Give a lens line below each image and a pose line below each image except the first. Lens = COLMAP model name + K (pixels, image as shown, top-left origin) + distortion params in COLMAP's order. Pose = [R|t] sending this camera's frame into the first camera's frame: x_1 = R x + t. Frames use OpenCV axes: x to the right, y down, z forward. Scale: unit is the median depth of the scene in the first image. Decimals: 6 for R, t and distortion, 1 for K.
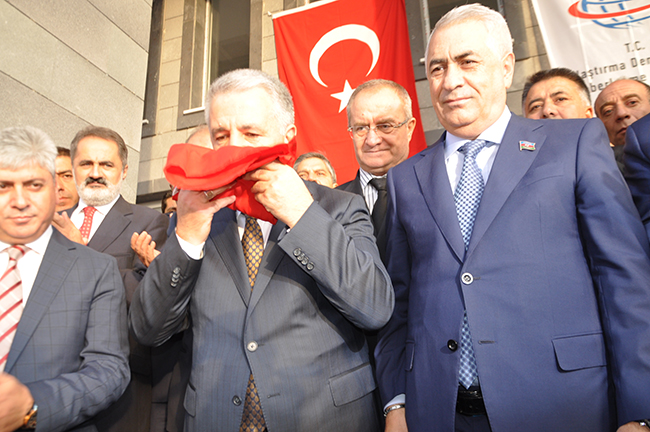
lens RADIAL K [[527.2, 0, 308.1], [0, 527.2, 231.4], [0, 0, 1]] dist [-0.045168, -0.002899]
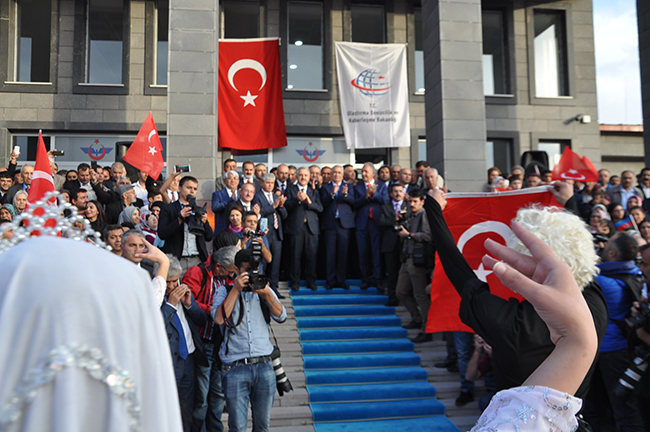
lens RADIAL K [[601.1, 0, 328.3], [0, 601.1, 218.5], [0, 0, 1]] dist [-0.032125, 0.008127]
pose [[0.881270, 0.038506, 0.471042, -0.861004], [-0.125051, 0.980152, 0.153834, -0.238264], [-0.455769, -0.194474, 0.868594, -1.463667]]
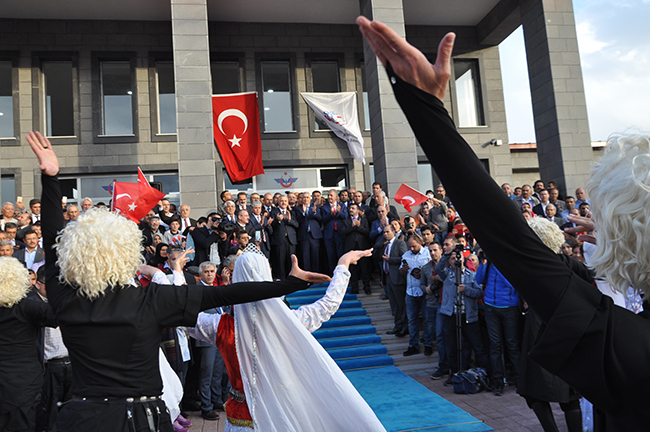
lens RADIAL K [[536.5, 0, 325.6], [0, 536.5, 217.5], [0, 0, 1]] dist [0.002477, 0.002393]
pose [[0.858775, -0.000643, 0.512353, -1.057916], [-0.076136, 0.988737, 0.128854, -0.309846], [-0.506665, -0.149665, 0.849053, -1.792687]]
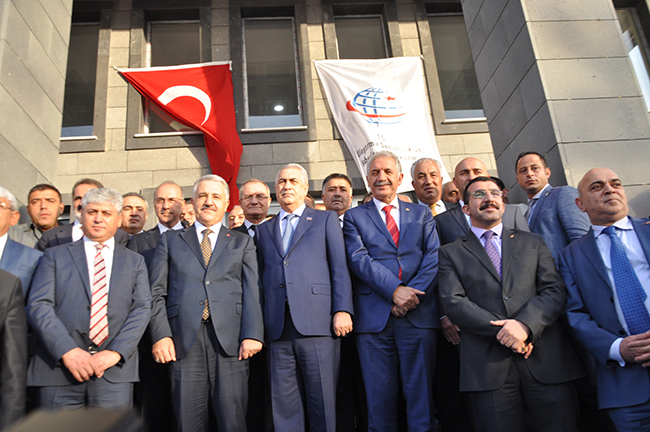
lens RADIAL K [[538.2, 0, 325.0], [0, 538.2, 208.0], [0, 0, 1]] dist [-0.065728, -0.001553]
pose [[0.910811, 0.076873, 0.405603, -0.140249], [-0.034283, 0.993201, -0.111253, 0.020975], [-0.411397, 0.087425, 0.907254, -0.342041]]
